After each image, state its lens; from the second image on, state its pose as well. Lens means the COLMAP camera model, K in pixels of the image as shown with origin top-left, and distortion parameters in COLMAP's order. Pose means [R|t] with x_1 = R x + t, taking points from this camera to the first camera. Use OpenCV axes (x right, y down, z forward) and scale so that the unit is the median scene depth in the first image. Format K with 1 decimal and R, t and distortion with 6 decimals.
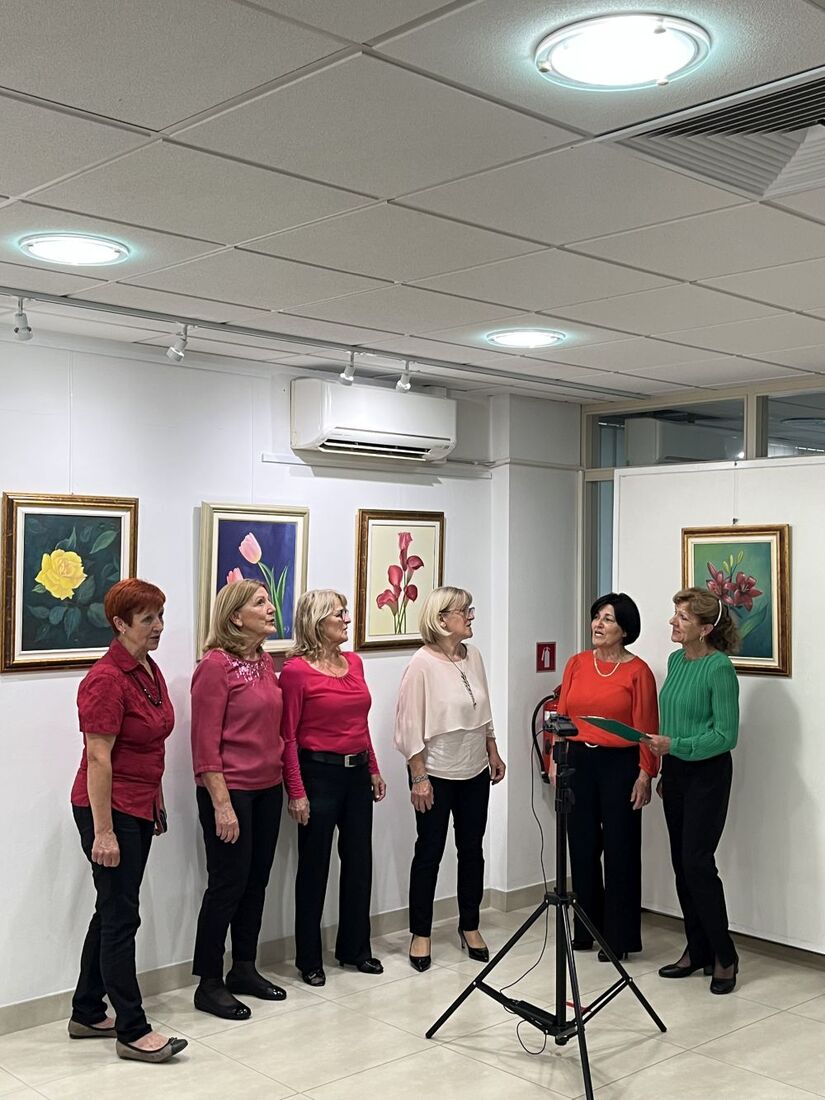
lens RADIAL K [[1259.4, 0, 420.1], [0, 1259.4, 550.5], [0, 0, 1]] dist [0.013949, 0.000000]
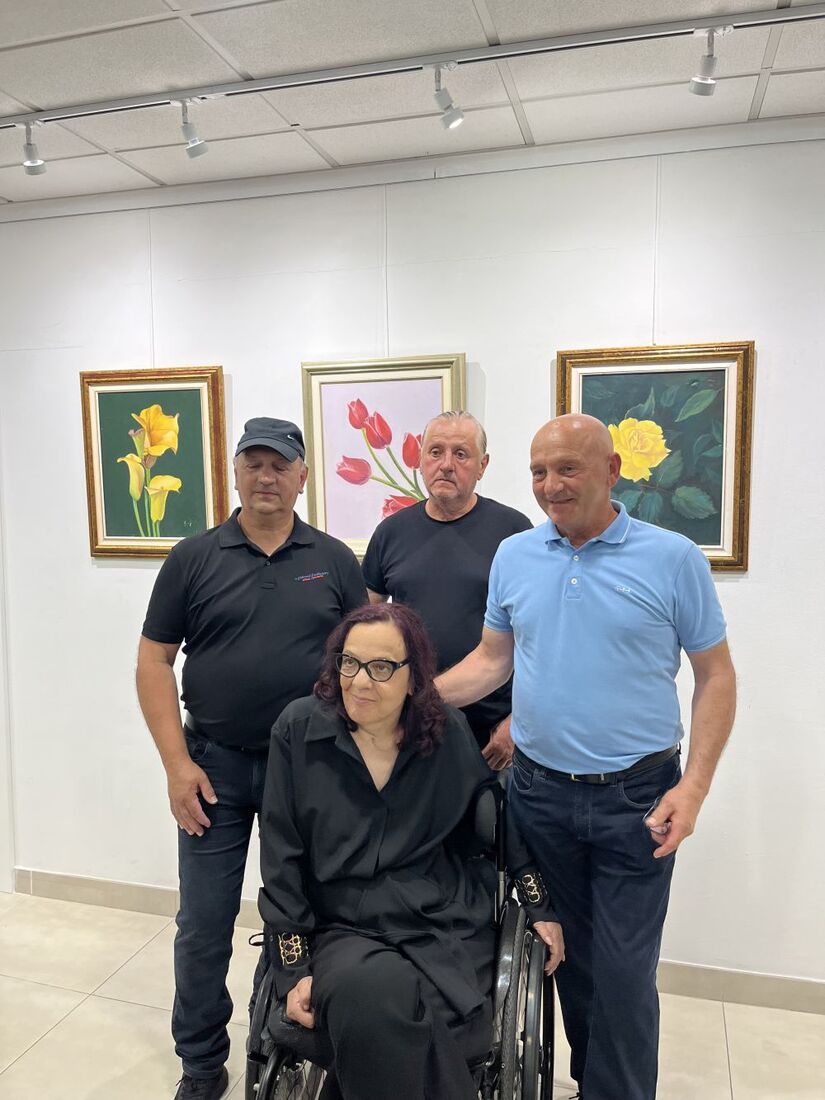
lens RADIAL K [[850.2, 0, 417.2], [0, 850.2, 557.3], [0, 0, 1]] dist [0.045141, -0.050933]
pose [[0.522393, 0.072865, -0.849586, 0.092176], [0.025471, 0.994564, 0.100961, 0.024817], [0.852324, -0.074381, 0.517698, 0.521724]]
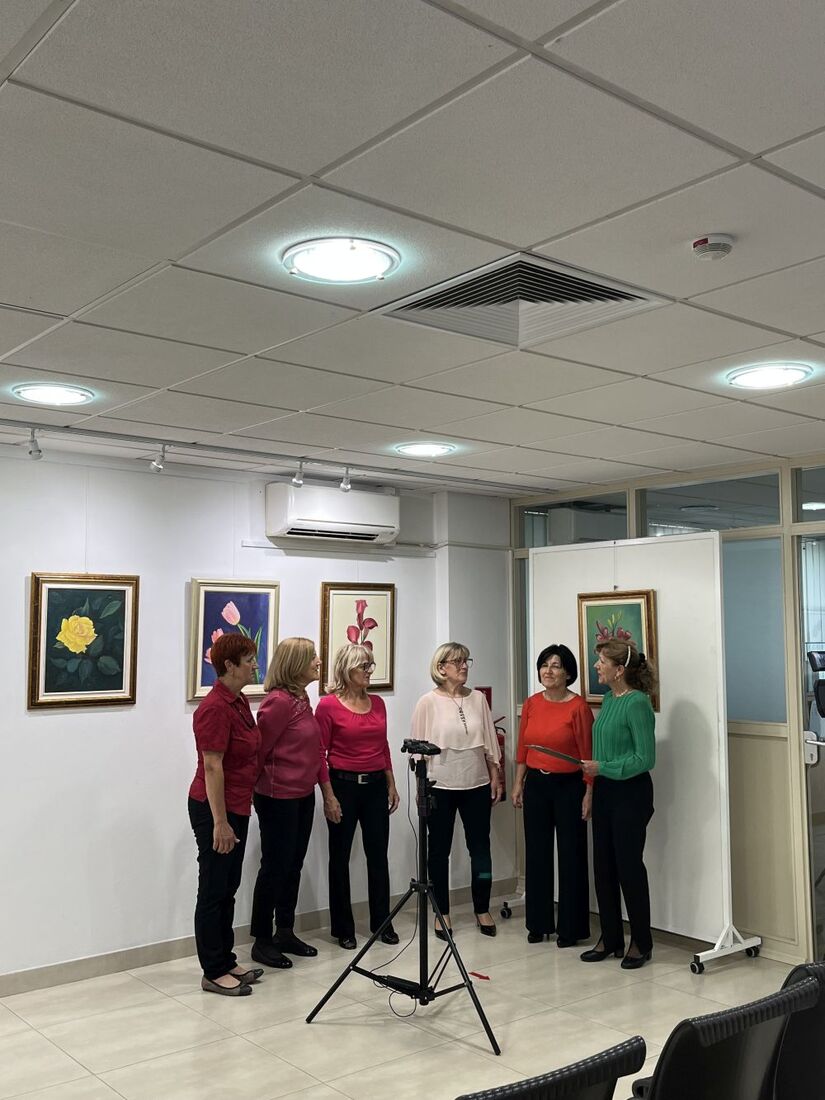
lens RADIAL K [[1049.6, 0, 416.2], [0, 1049.6, 551.4], [0, 0, 1]] dist [0.015449, 0.000000]
pose [[0.998048, -0.015899, -0.060398, 0.119360], [0.011912, 0.997761, -0.065811, 0.007953], [0.061309, 0.064963, 0.996003, -0.068157]]
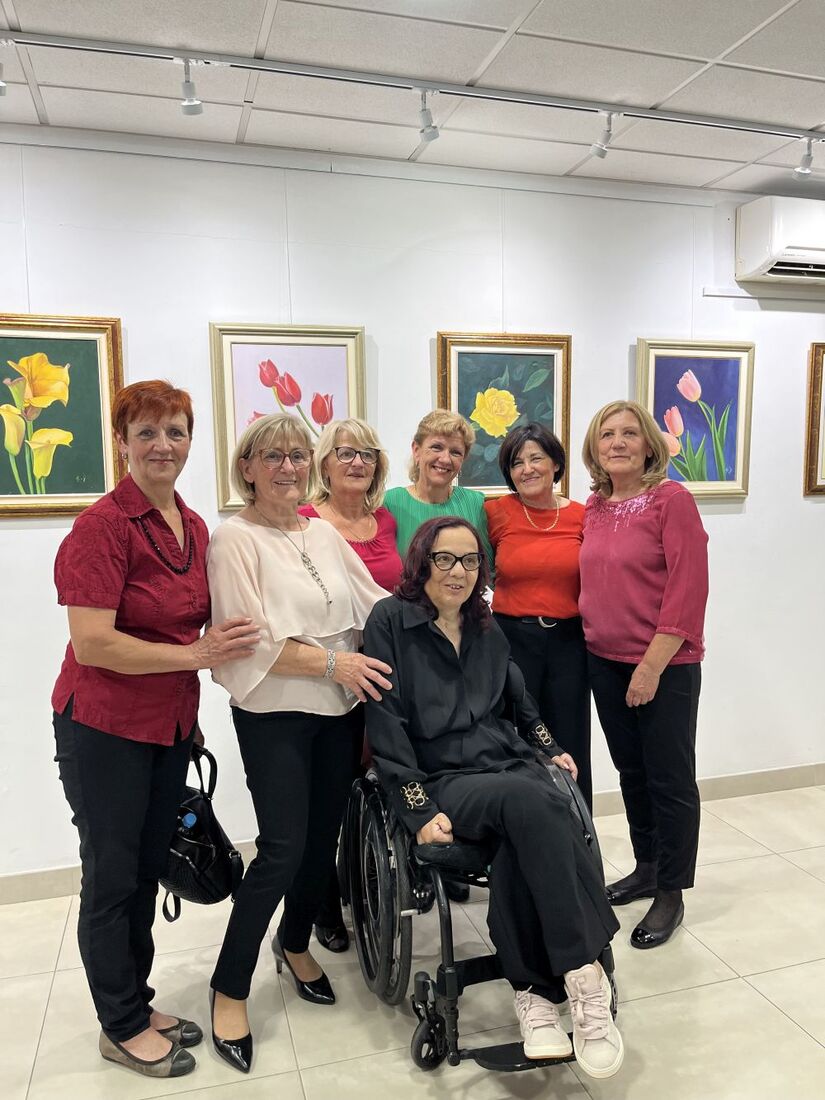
lens RADIAL K [[850.2, 0, 427.4], [0, 850.2, 555.0], [0, 0, 1]] dist [0.045141, -0.050933]
pose [[0.899572, 0.018410, -0.436384, -0.025337], [0.029626, 0.994238, 0.103016, 0.053162], [0.435766, -0.105598, 0.893844, 0.298709]]
